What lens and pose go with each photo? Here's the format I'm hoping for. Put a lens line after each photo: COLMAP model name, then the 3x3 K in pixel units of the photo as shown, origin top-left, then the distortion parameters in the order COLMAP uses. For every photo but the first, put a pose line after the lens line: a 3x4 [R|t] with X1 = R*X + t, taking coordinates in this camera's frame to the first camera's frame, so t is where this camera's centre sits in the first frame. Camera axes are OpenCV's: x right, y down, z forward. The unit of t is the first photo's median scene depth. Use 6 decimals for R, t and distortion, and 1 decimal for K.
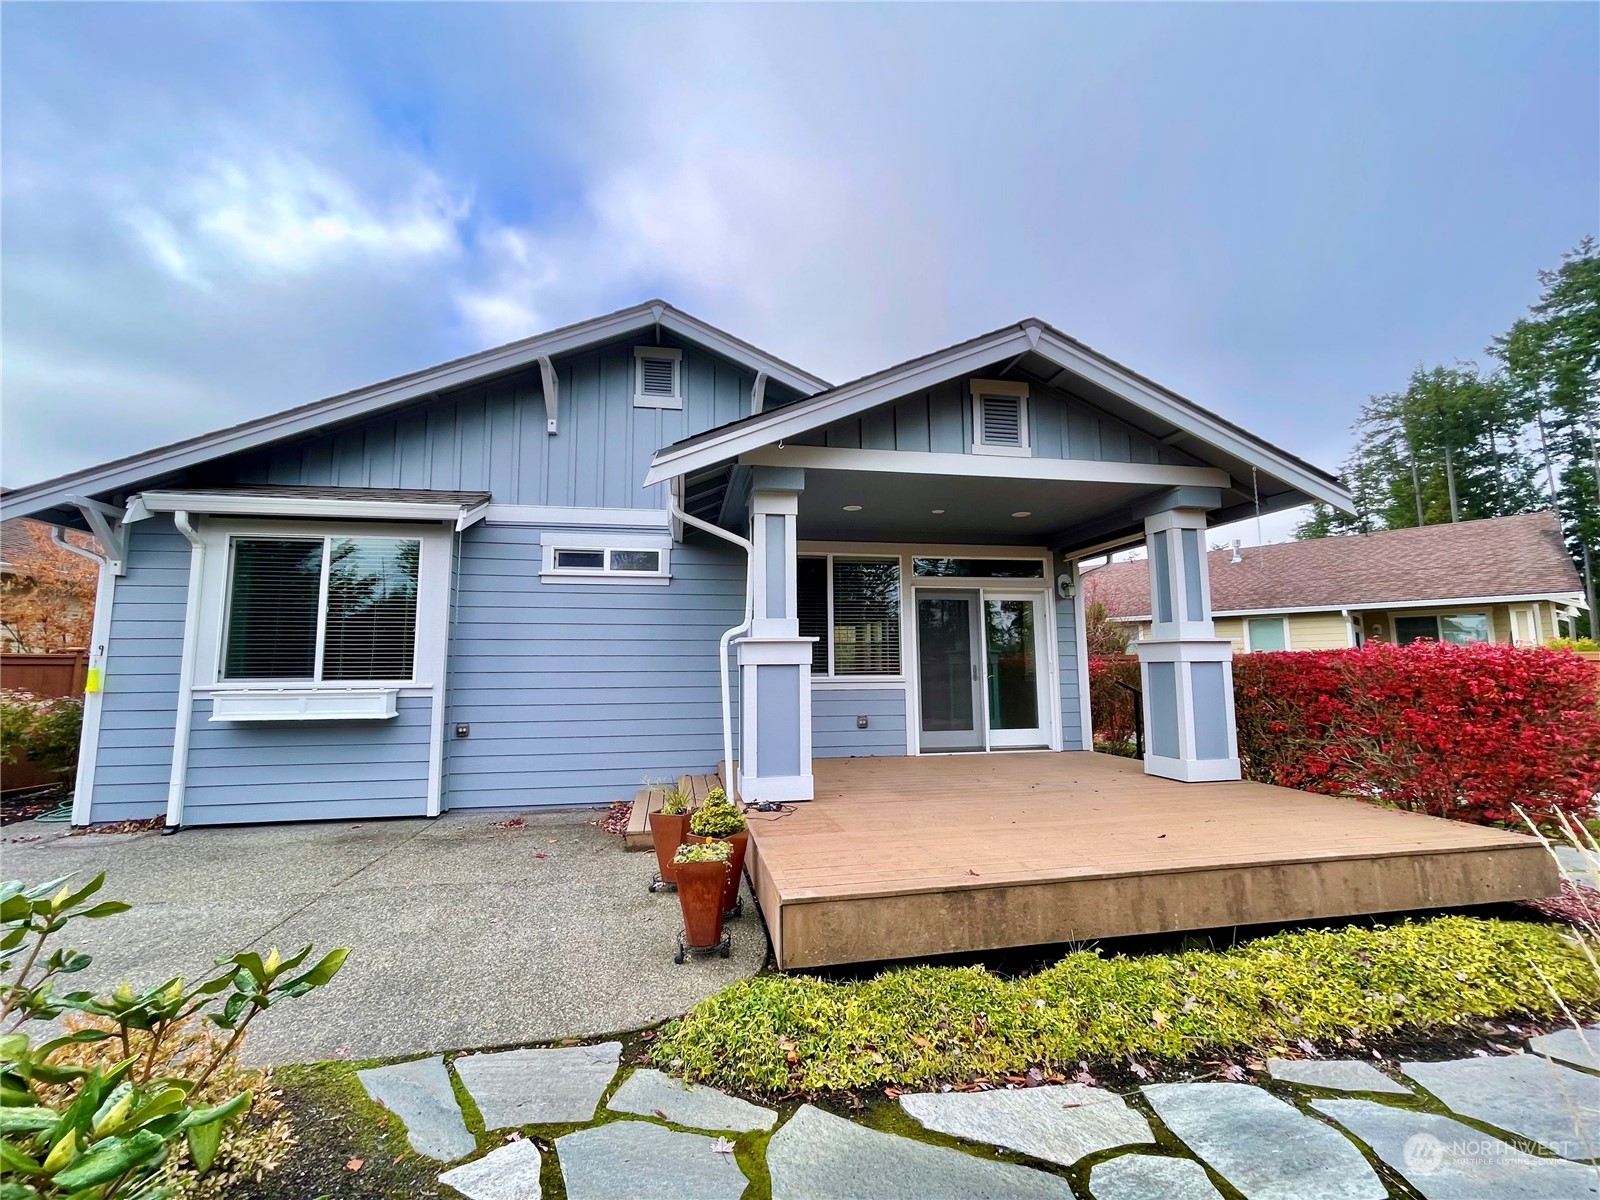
lens RADIAL K [[646.0, 0, 800.0], [0, 646.0, 600.0], [0, 0, 1]] dist [-0.001364, -0.000986]
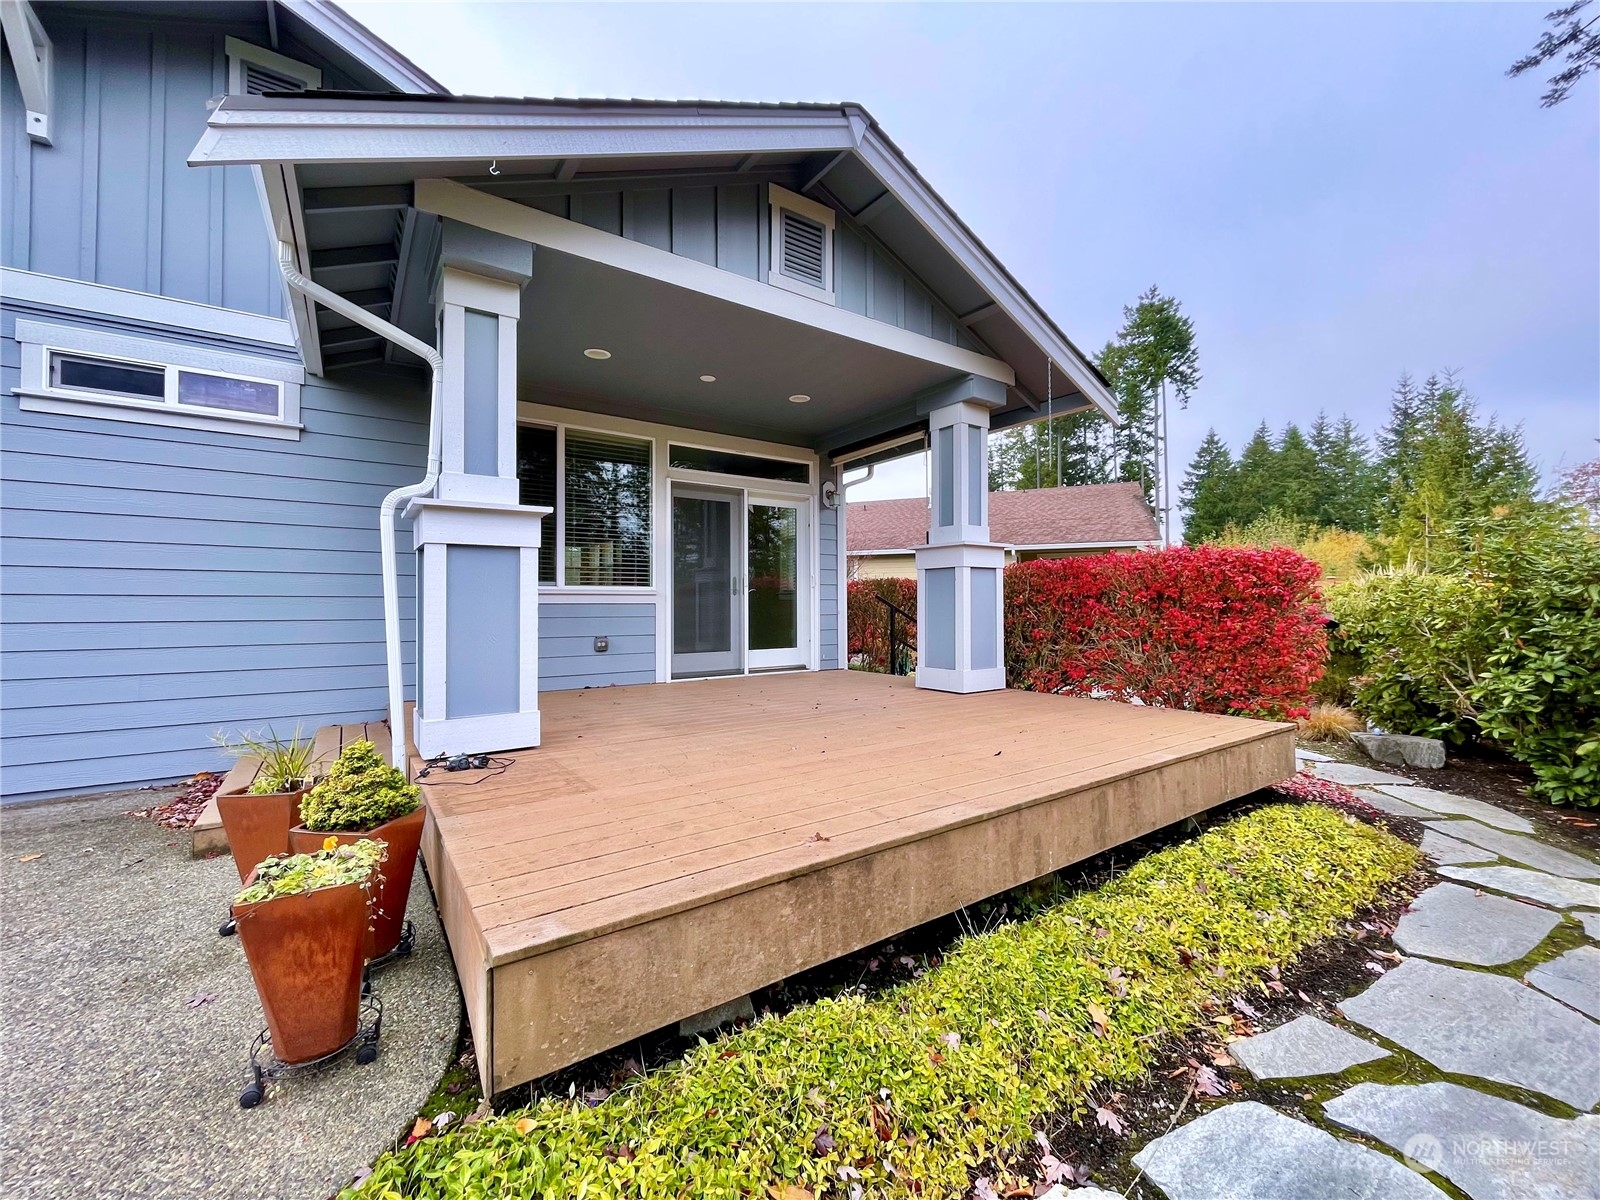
lens RADIAL K [[635.0, 0, 789.3], [0, 635.0, 595.4], [0, 0, 1]] dist [-0.002235, -0.000483]
pose [[0.914560, 0.010348, 0.404318, -0.010940], [-0.045201, 0.996025, 0.076751, 0.086904], [-0.401916, -0.088469, 0.911393, 0.293054]]
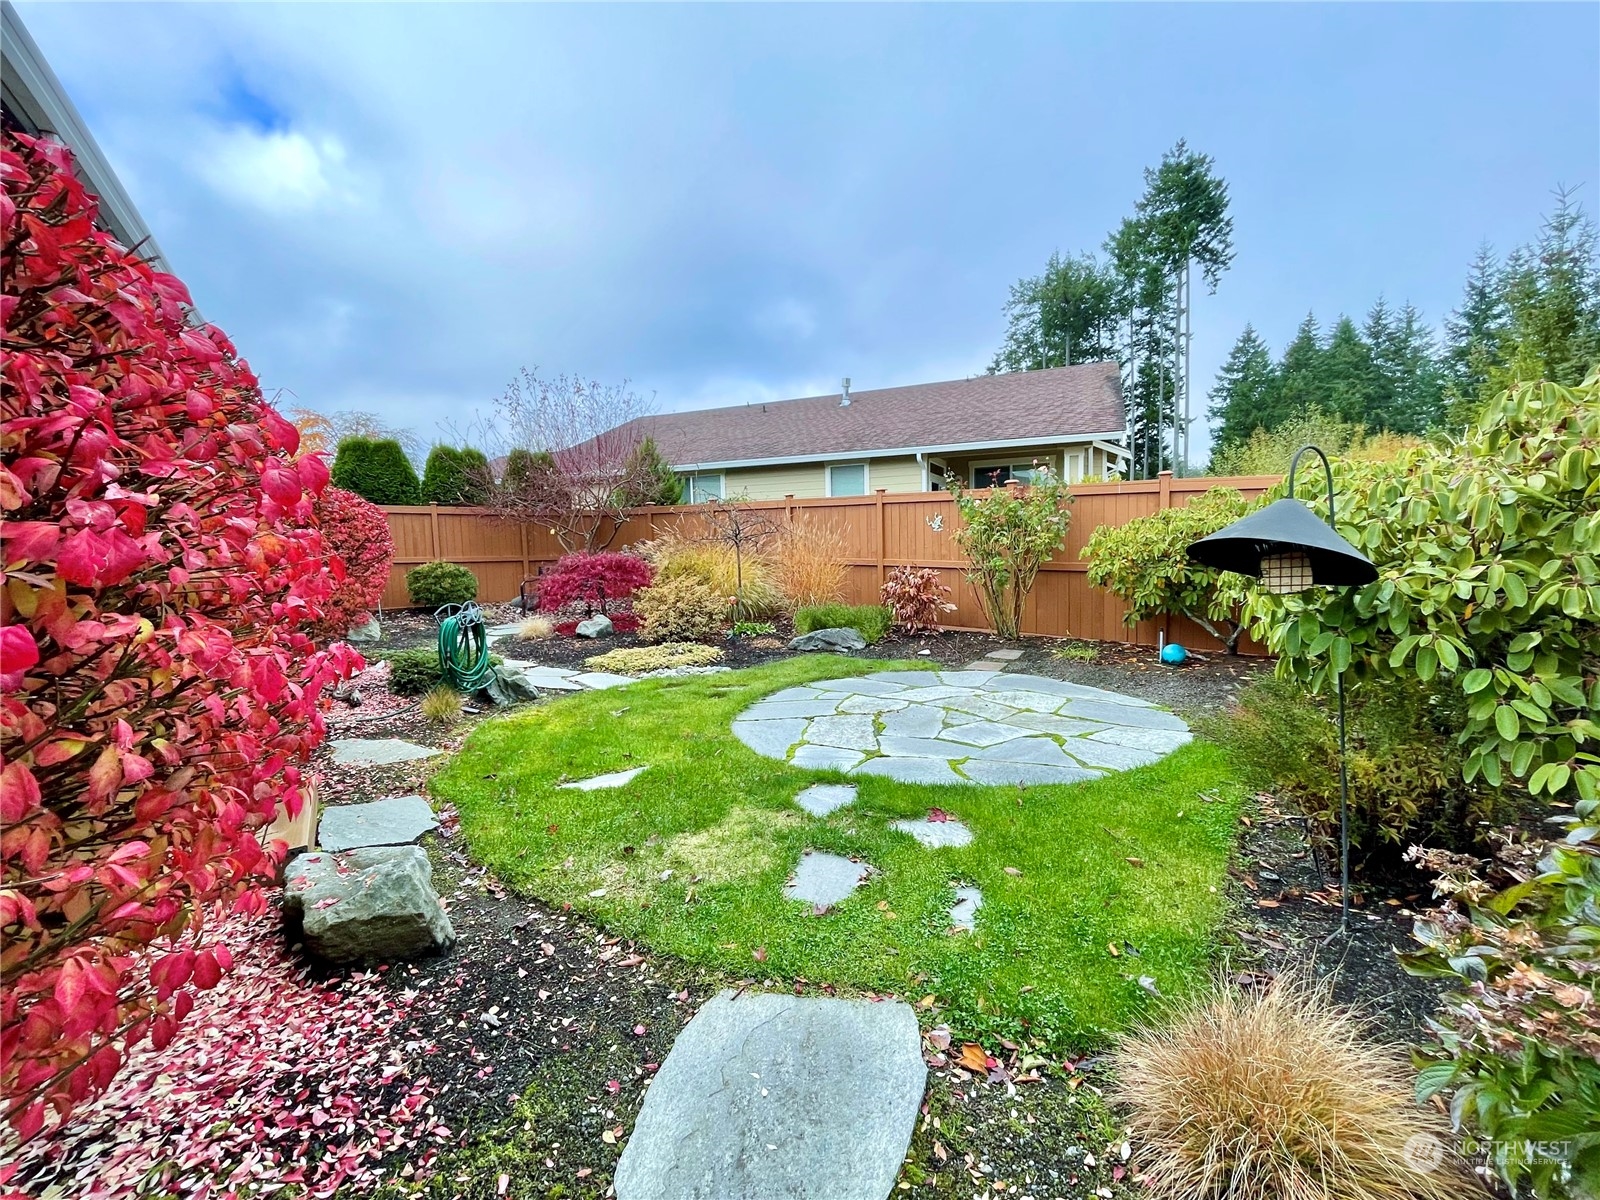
lens RADIAL K [[646.5, 0, 790.0], [0, 646.5, 595.0], [0, 0, 1]] dist [-0.001302, -0.002223]
pose [[0.925927, -0.048166, 0.374618, 1.129527], [-0.020696, 0.983876, 0.177653, 0.157984], [-0.377134, -0.172247, 0.910001, 0.821968]]
